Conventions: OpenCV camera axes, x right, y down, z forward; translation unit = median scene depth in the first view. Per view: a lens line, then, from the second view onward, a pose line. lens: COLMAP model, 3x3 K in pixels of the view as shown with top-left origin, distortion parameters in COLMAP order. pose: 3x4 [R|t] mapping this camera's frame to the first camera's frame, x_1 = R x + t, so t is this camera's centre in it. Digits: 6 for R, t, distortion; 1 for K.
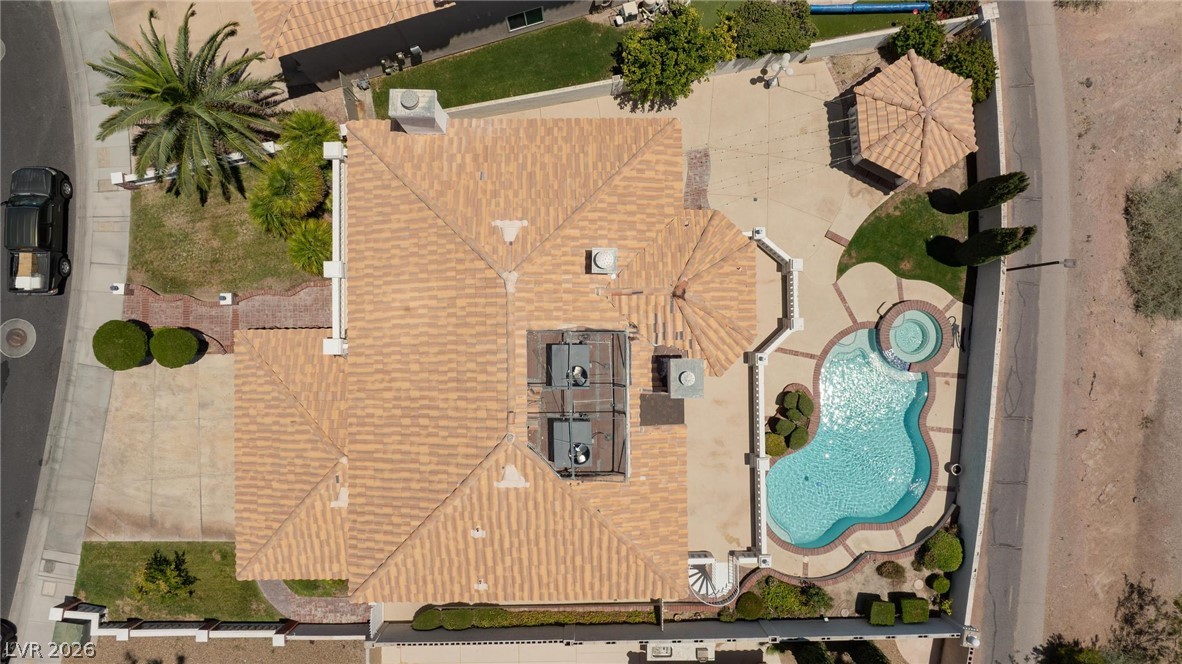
lens RADIAL K [[845.6, 0, 599.9], [0, 845.6, 332.5], [0, 0, 1]] dist [-0.025558, 0.010946]
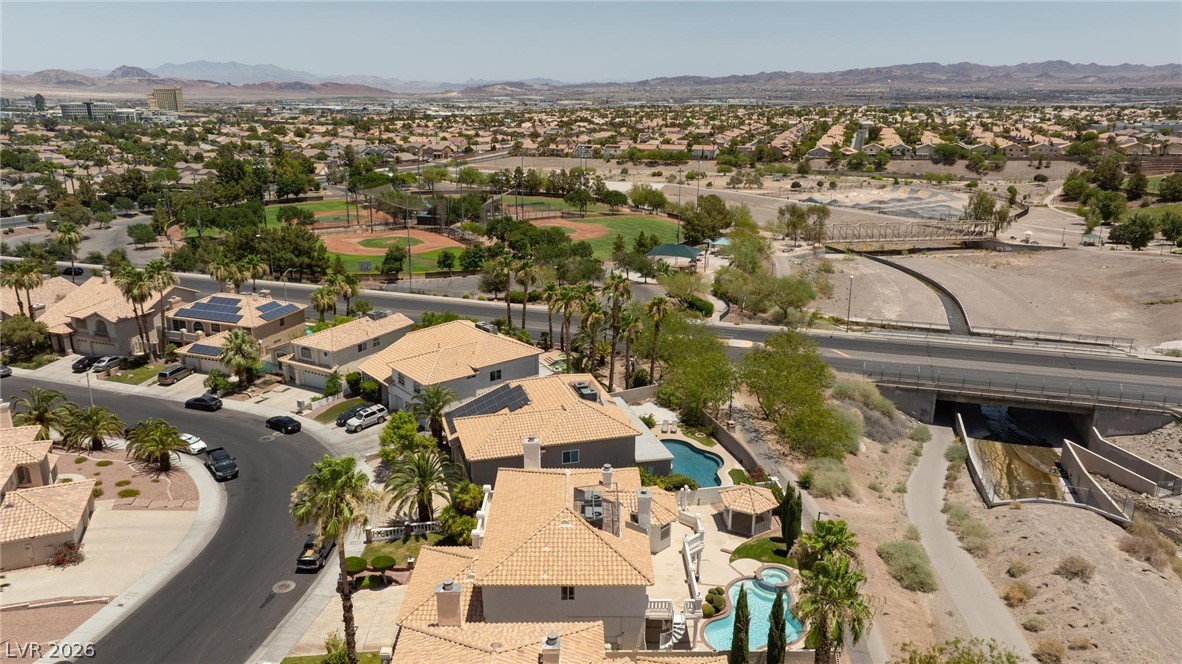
lens RADIAL K [[845.6, 0, 588.7], [0, 845.6, 332.4], [0, 0, 1]] dist [-0.025558, 0.010946]
pose [[0.999981, -0.002523, -0.005638, -0.025202], [-0.004588, 0.307744, -0.951458, 1.596412], [0.004136, 0.951466, 0.307727, -0.083589]]
